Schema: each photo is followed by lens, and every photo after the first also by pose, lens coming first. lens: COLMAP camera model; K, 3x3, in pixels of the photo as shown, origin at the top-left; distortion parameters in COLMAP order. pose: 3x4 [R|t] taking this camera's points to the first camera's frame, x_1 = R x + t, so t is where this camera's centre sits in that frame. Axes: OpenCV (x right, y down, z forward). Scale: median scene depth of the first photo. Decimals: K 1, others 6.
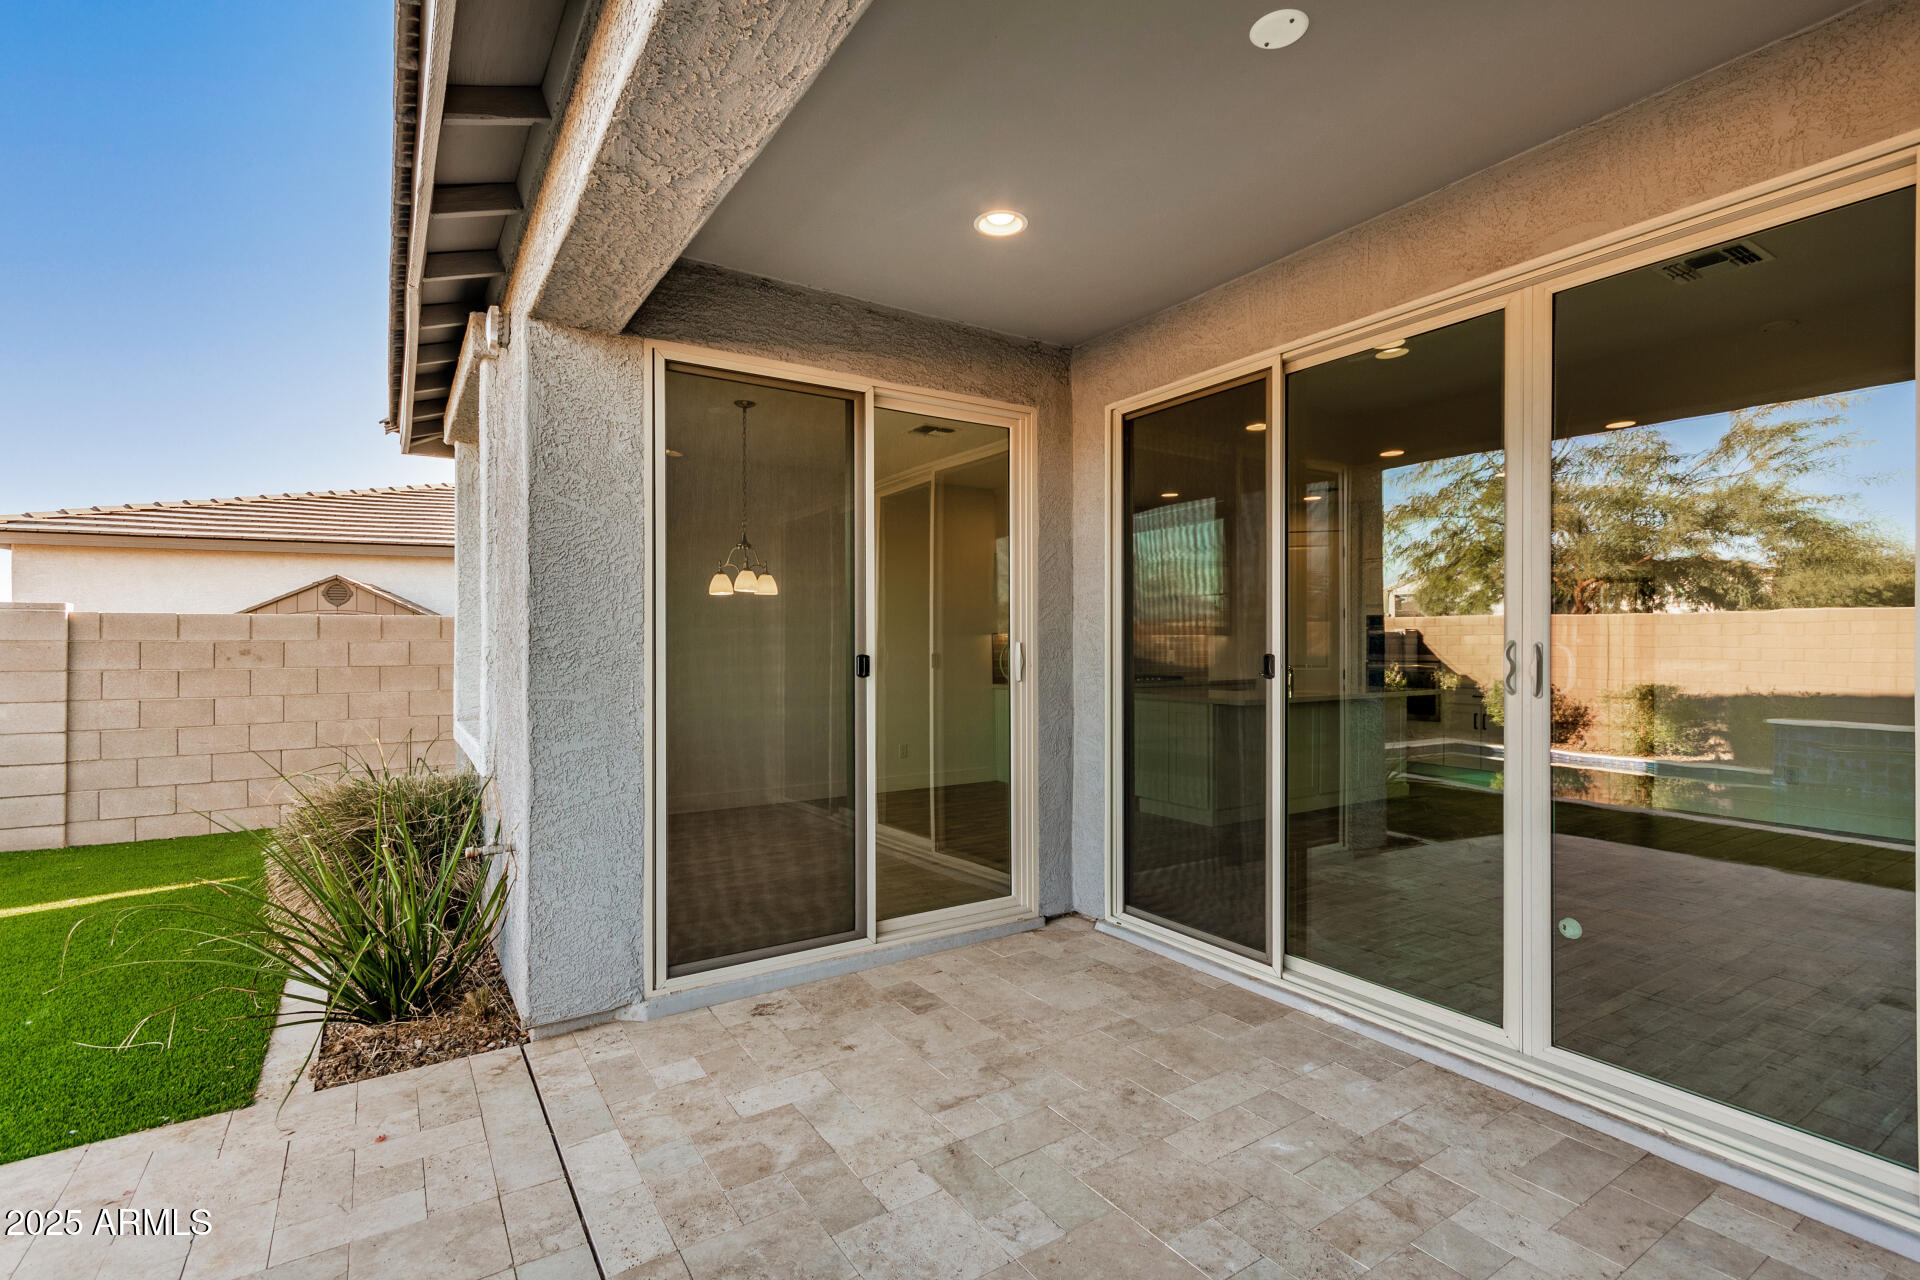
lens RADIAL K [[887.7, 0, 956.9], [0, 887.7, 637.1], [0, 0, 1]] dist [0.002992, 0.000807]
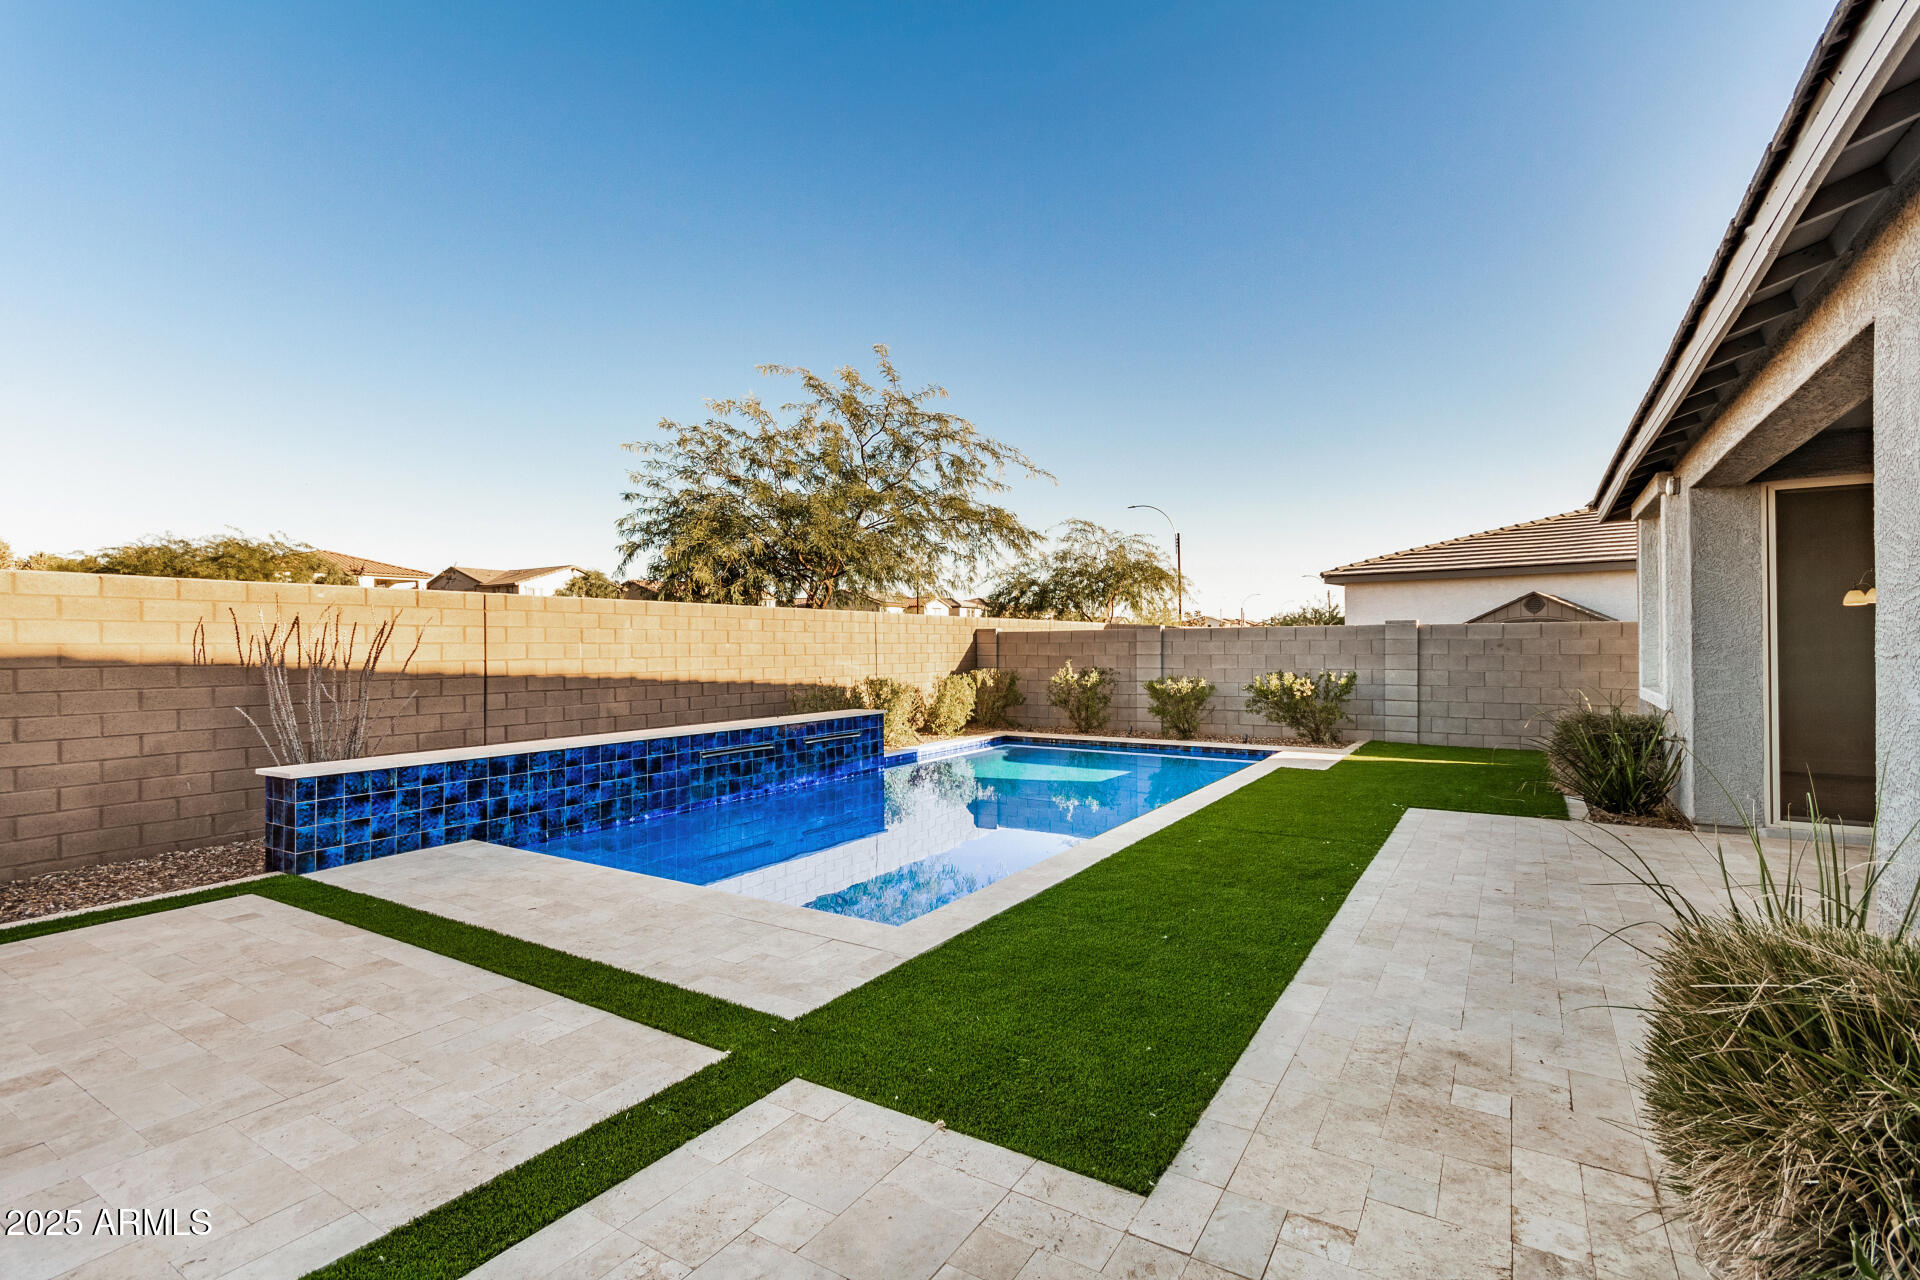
lens RADIAL K [[887.7, 0, 956.9], [0, 887.7, 637.1], [0, 0, 1]] dist [0.002992, 0.000807]
pose [[0.417528, -0.004083, -0.908655, 0.432940], [0.009749, 0.999952, -0.000014, -0.012066], [0.908612, -0.008852, 0.417548, -0.896353]]
